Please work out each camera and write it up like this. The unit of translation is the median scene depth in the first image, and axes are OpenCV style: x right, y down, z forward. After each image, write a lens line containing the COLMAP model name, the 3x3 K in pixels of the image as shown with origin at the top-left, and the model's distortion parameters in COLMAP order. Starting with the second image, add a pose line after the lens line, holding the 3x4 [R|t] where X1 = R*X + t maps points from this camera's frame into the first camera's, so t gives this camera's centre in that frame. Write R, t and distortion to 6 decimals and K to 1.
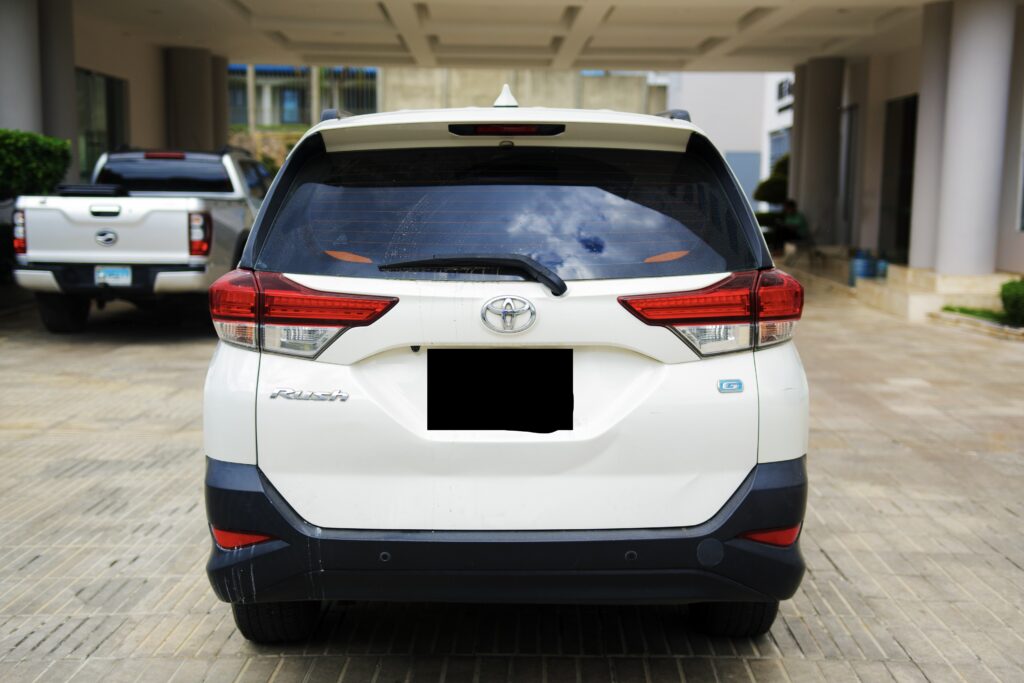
lens RADIAL K [[1239.5, 0, 512.0], [0, 1239.5, 341.5], [0, 0, 1]] dist [0.037897, 0.037516]
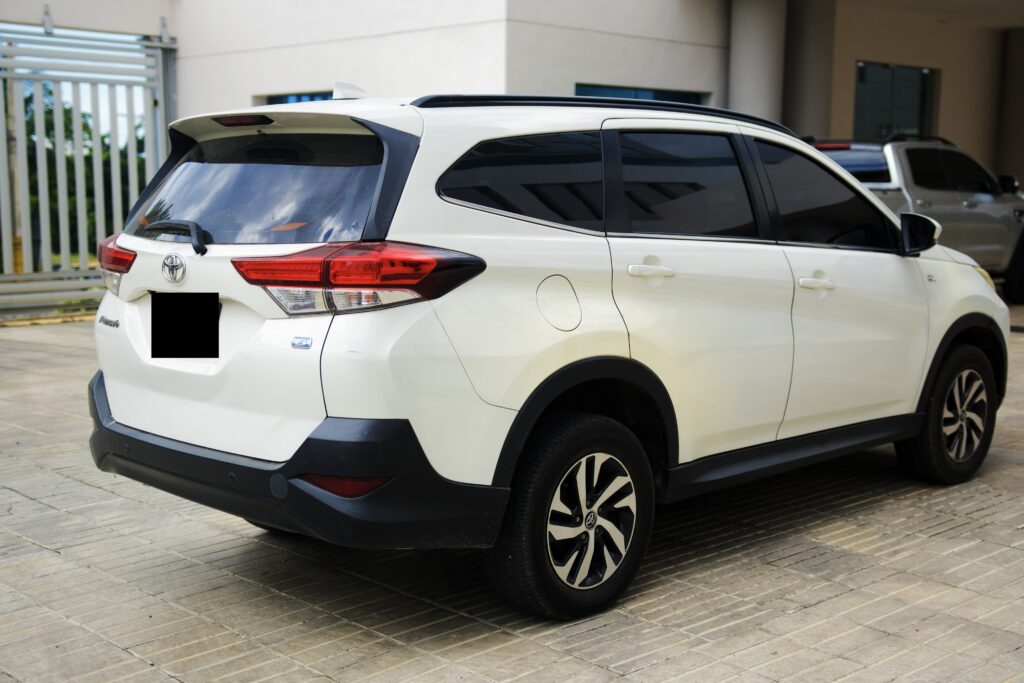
lens RADIAL K [[1295.6, 0, 512.0], [0, 1295.6, 341.5], [0, 0, 1]] dist [0.022286, 0.034066]
pose [[0.702457, 0.086118, -0.706496, 1.081436], [-0.087347, 0.995580, 0.034509, -0.021296], [0.706346, 0.037469, 0.706875, 0.287233]]
